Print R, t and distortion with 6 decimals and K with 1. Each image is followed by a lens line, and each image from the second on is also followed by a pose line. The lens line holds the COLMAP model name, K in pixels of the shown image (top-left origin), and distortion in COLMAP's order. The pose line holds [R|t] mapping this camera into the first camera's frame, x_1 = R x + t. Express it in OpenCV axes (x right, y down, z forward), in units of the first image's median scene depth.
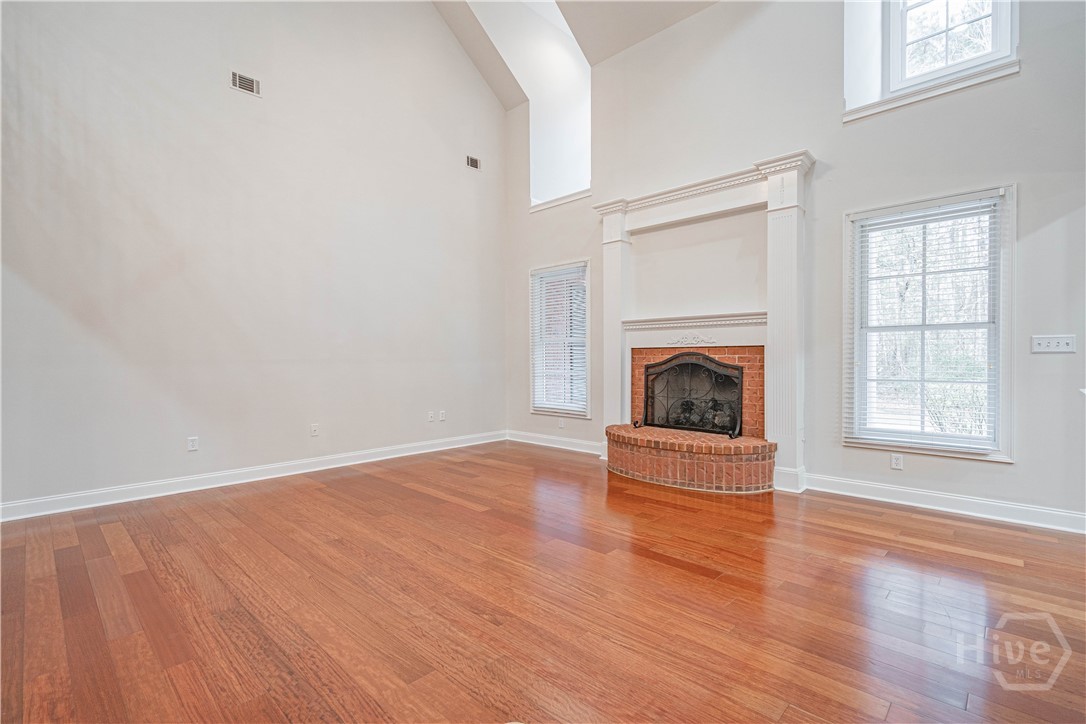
lens RADIAL K [[504.0, 0, 543.7], [0, 504.0, 365.5], [0, 0, 1]] dist [0.001998, -0.000794]
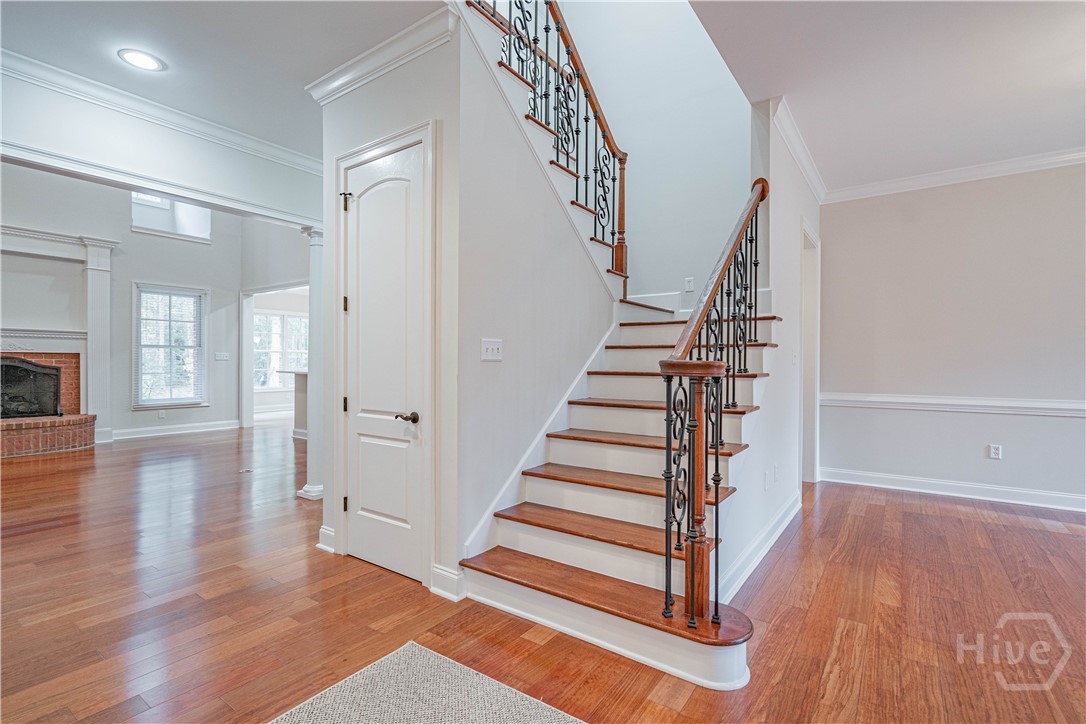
lens RADIAL K [[504.0, 0, 543.7], [0, 504.0, 365.5], [0, 0, 1]] dist [0.001998, -0.000794]
pose [[-0.154549, 0.001499, 0.987984, -1.255468], [0.016395, 0.999865, 0.001048, 0.018765], [-0.987849, 0.016360, -0.154553, -0.148540]]
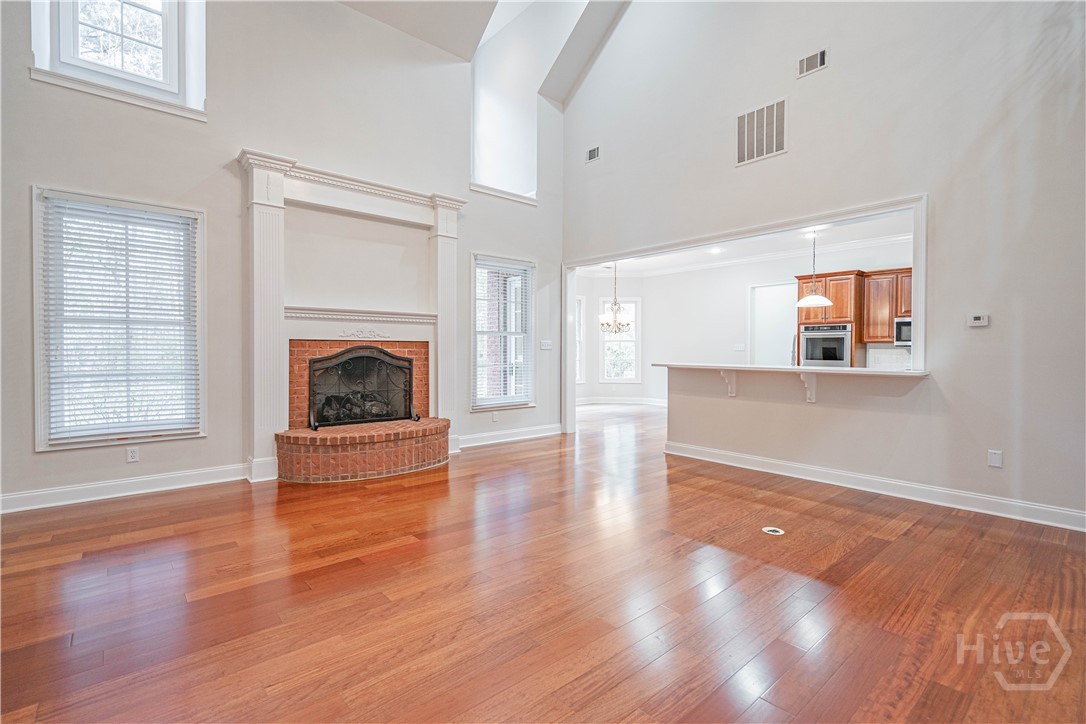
lens RADIAL K [[500.0, 0, 543.0], [0, 500.0, 362.0], [0, 0, 1]] dist [-0.001366, -0.000473]
pose [[0.088124, -0.015166, 0.995994, -0.732996], [0.014975, 0.999791, 0.013898, -0.002242], [-0.995997, 0.013690, 0.088333, 0.597789]]
